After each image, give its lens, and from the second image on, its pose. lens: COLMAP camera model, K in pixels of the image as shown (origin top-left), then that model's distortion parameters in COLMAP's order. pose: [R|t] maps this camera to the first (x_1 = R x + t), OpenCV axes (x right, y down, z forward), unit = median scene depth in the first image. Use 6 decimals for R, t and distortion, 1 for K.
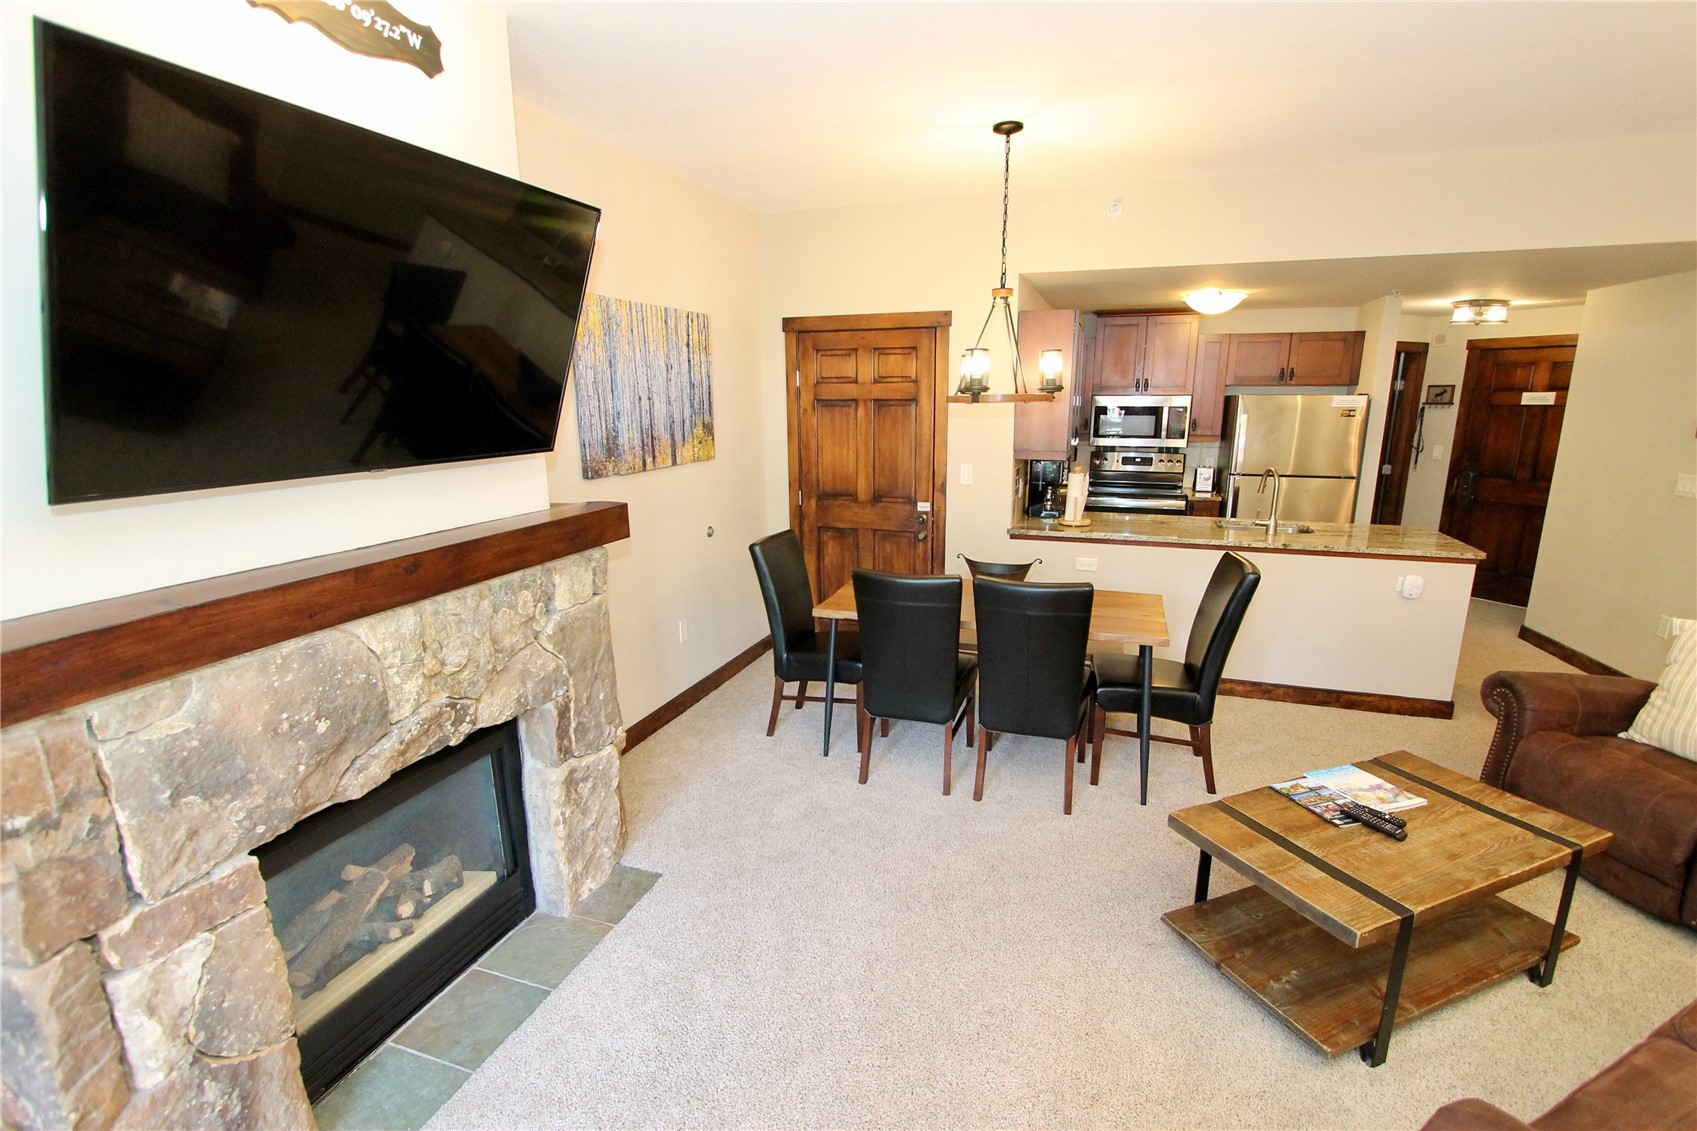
lens RADIAL K [[790.8, 0, 846.2], [0, 790.8, 585.7], [0, 0, 1]] dist [-0.012847, 0.001669]
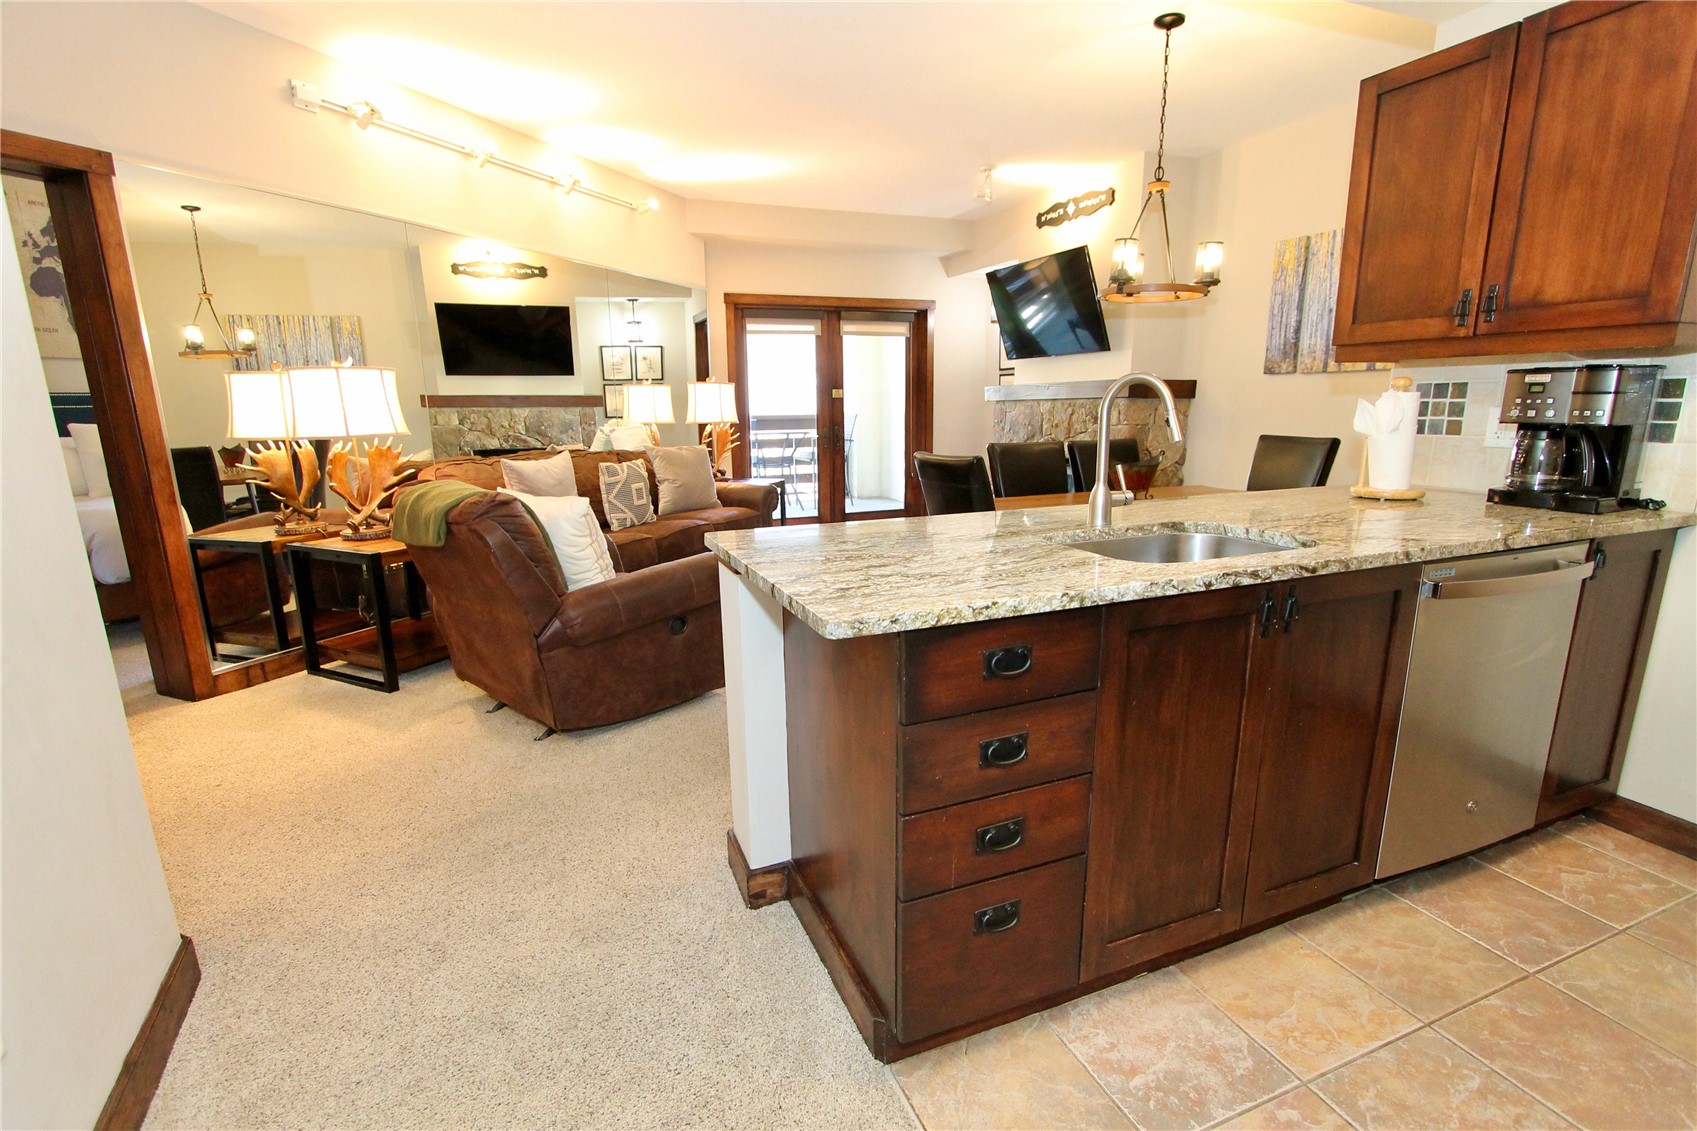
lens RADIAL K [[790.8, 0, 846.2], [0, 790.8, 585.7], [0, 0, 1]] dist [-0.012847, 0.001669]
pose [[-0.751099, 0.167597, -0.638562, 1.073715], [-0.136359, 0.907001, 0.398442, -0.220782], [0.645954, 0.386343, -0.658394, 1.395929]]
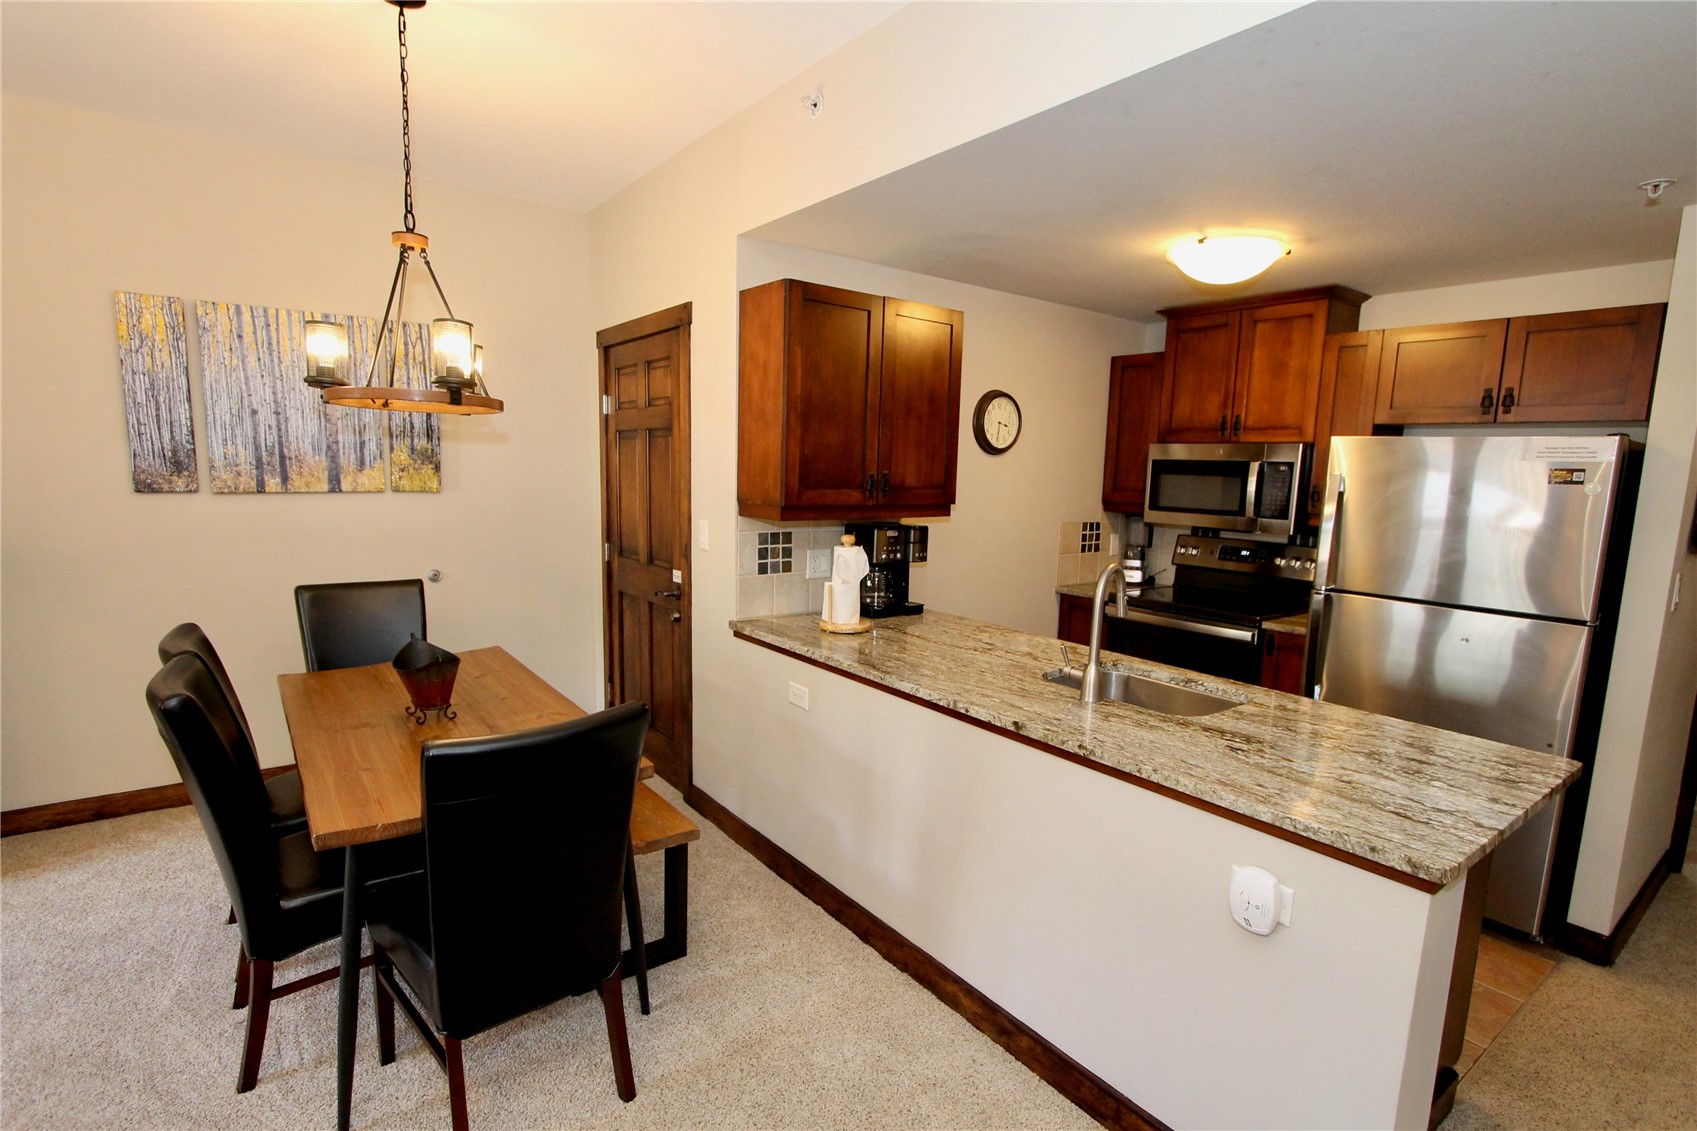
lens RADIAL K [[816.1, 0, 851.6], [0, 816.1, 586.5], [0, 0, 1]] dist [-0.018079, -0.000126]
pose [[0.835452, 0.110163, -0.538408, 0.778415], [-0.160403, 0.985924, -0.047170, -0.101005], [0.525633, 0.125771, 0.841363, 0.576543]]
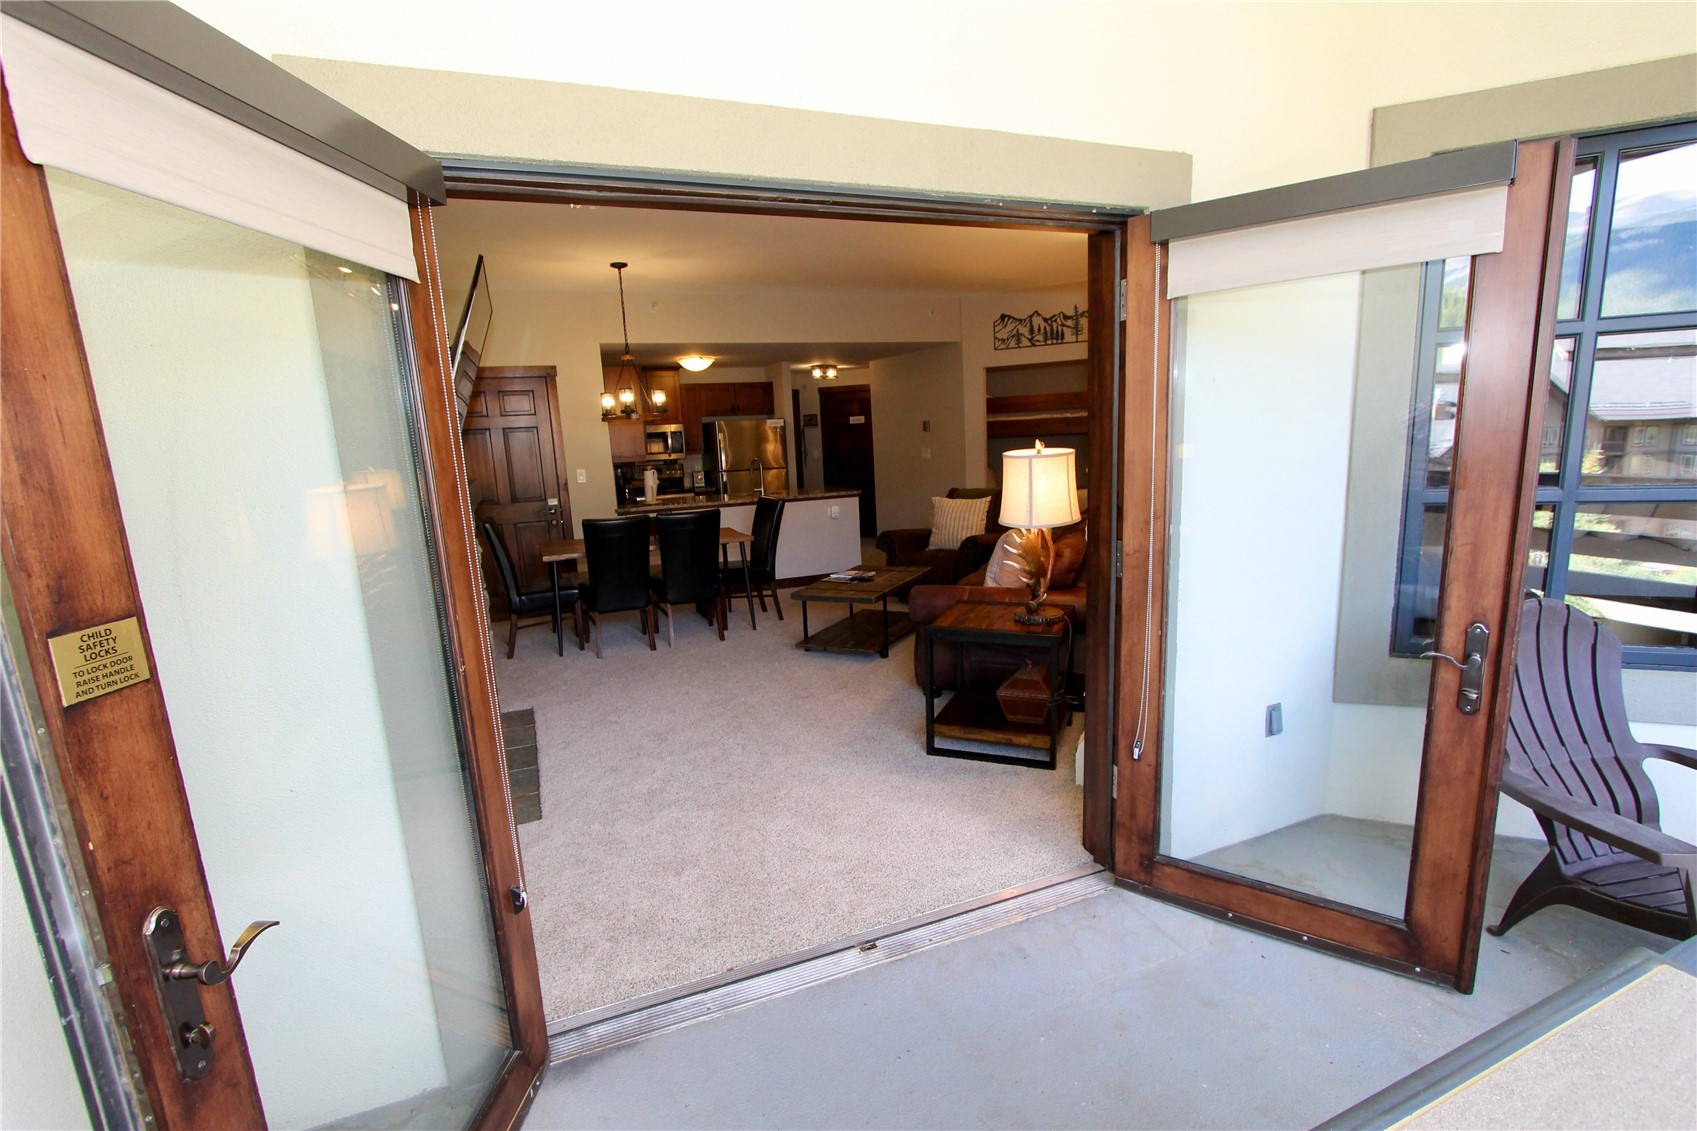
lens RADIAL K [[790.8, 0, 846.2], [0, 790.8, 585.7], [0, 0, 1]] dist [-0.012847, 0.001669]
pose [[0.746853, -0.155413, 0.646573, -0.552746], [0.195299, 0.980691, 0.010135, 0.167889], [-0.635664, 0.118706, 0.762785, -0.483504]]
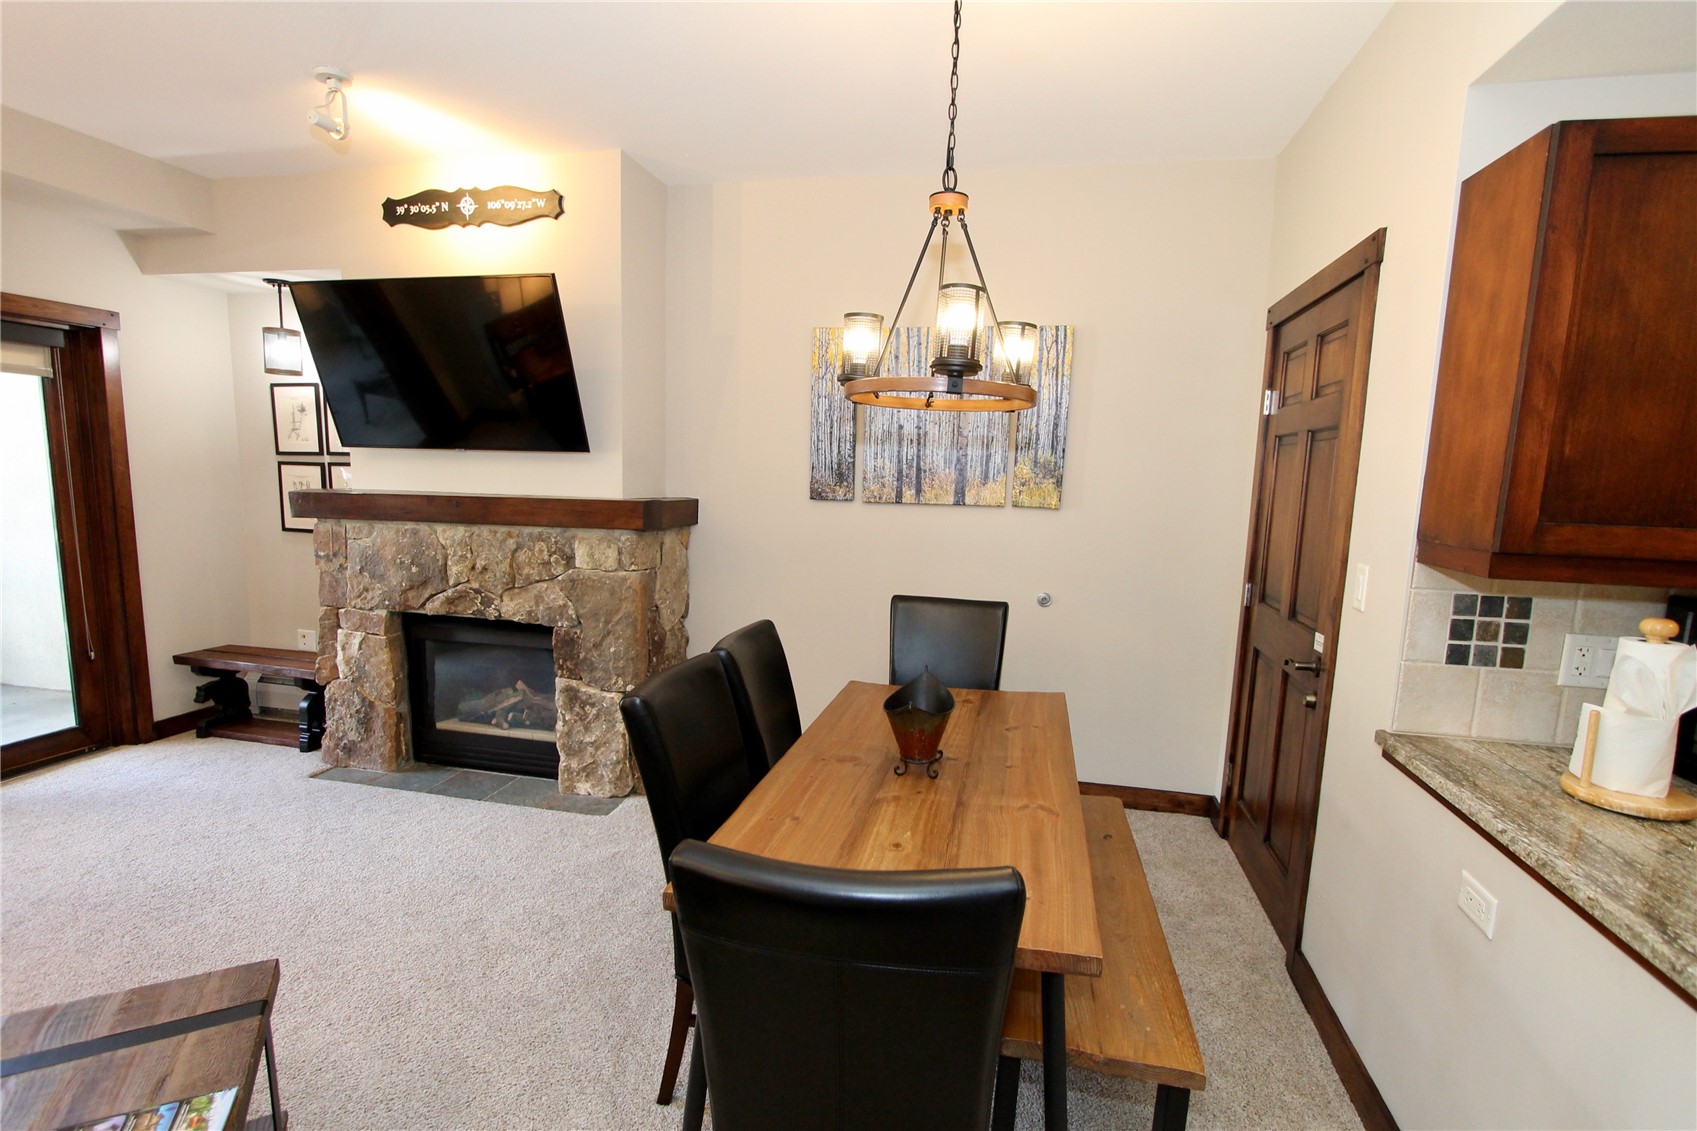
lens RADIAL K [[801.5, 0, 846.1], [0, 801.5, 585.6], [0, 0, 1]] dist [-0.014948, 0.000033]
pose [[0.114862, 0.153930, -0.981383, 0.671465], [-0.261972, 0.957643, 0.119545, -0.143953], [0.958216, 0.243364, 0.150323, 0.792511]]
